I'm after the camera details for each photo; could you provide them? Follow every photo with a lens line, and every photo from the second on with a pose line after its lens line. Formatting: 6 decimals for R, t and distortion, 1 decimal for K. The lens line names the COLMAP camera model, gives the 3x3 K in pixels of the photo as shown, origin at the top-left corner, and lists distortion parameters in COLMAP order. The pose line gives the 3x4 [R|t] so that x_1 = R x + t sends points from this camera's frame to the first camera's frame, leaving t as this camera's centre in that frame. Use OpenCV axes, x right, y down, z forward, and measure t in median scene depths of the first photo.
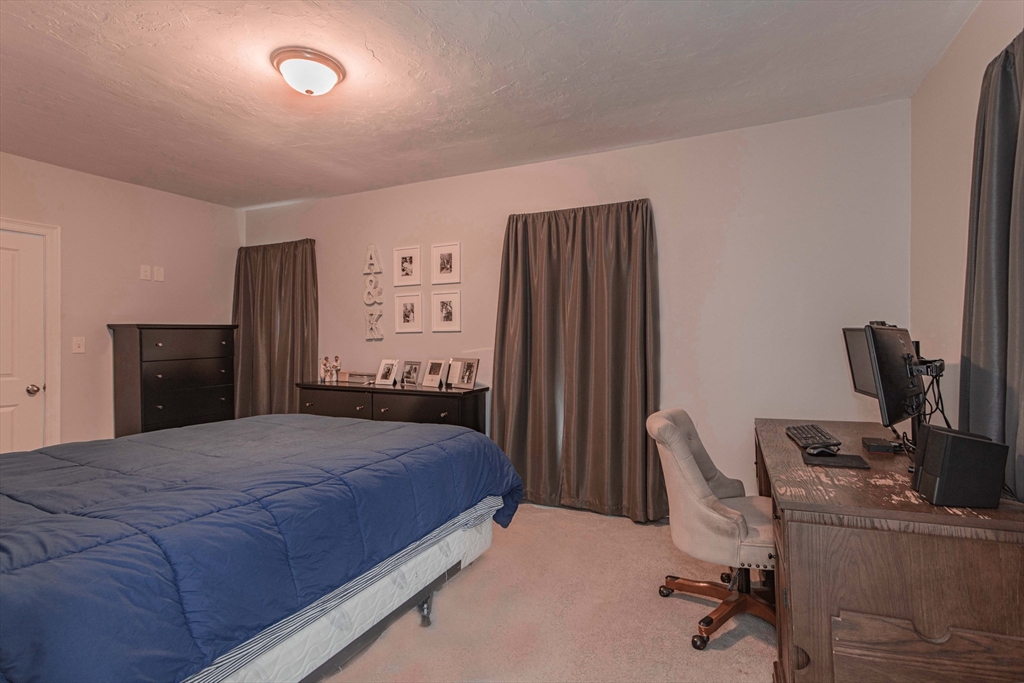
lens RADIAL K [[489.2, 0, 513.8], [0, 489.2, 344.6], [0, 0, 1]] dist [0.001523, 0.000823]
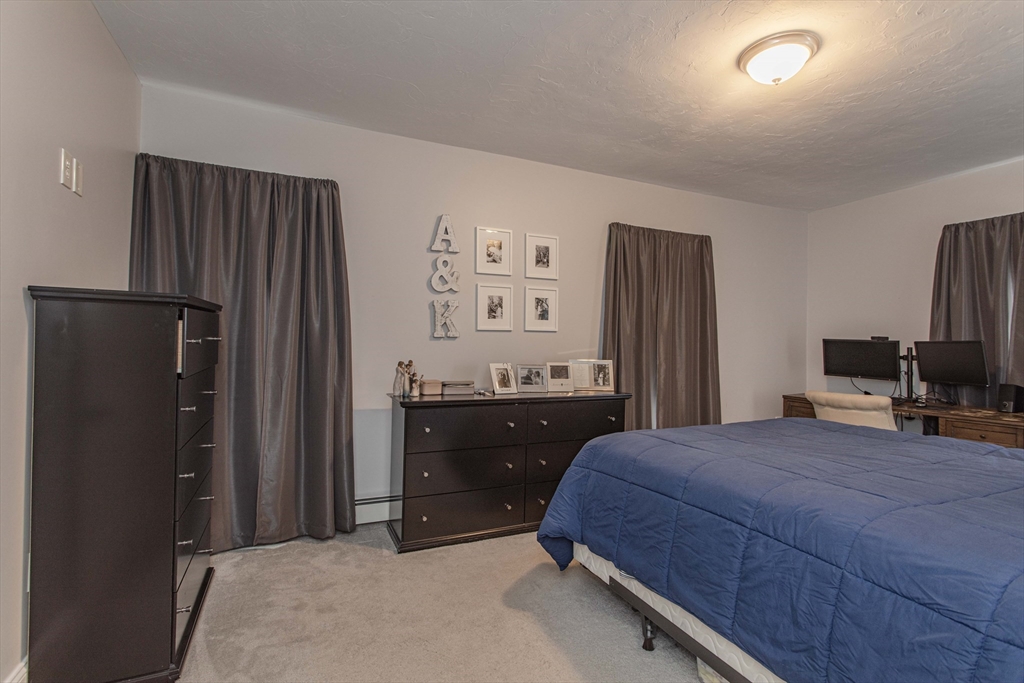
lens RADIAL K [[489.2, 0, 506.1], [0, 489.2, 344.8], [0, 0, 1]] dist [0.001523, 0.000823]
pose [[0.640479, 0.009684, 0.767915, -0.872836], [-0.006303, 0.999953, -0.007353, 0.005487], [-0.767950, -0.000131, 0.640510, 0.463771]]
